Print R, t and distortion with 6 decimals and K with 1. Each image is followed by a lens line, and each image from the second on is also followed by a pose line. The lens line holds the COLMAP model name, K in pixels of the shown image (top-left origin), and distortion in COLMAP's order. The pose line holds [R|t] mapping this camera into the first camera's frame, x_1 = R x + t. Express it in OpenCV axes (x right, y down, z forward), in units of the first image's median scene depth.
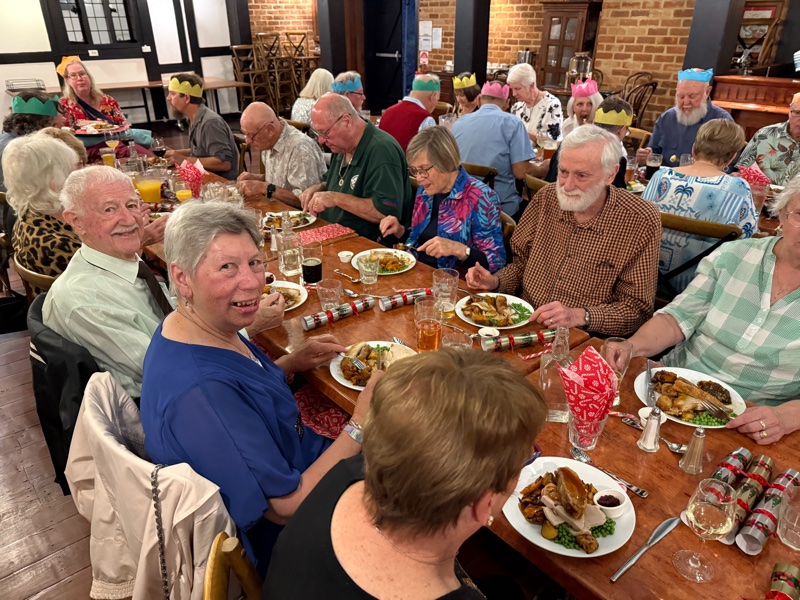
lens RADIAL K [[566.6, 0, 400.0], [0, 566.6, 300.0], [0, 0, 1]] dist [0.006380, -0.009420]
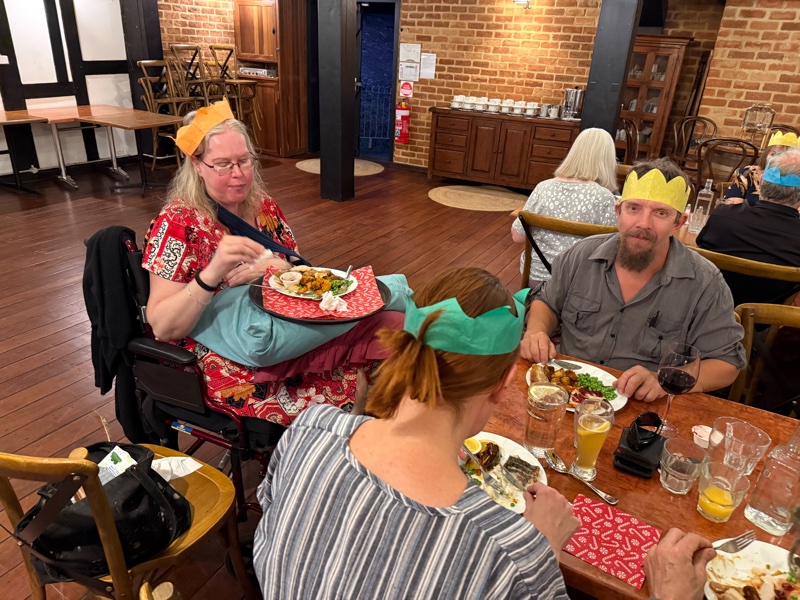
lens RADIAL K [[566.6, 0, 400.0], [0, 566.6, 300.0], [0, 0, 1]] dist [0.006380, -0.009420]
pose [[0.931890, -0.093649, 0.350444, -0.291712], [0.103916, 0.994530, -0.010563, -0.133991], [-0.347538, 0.046260, 0.936524, 0.291025]]
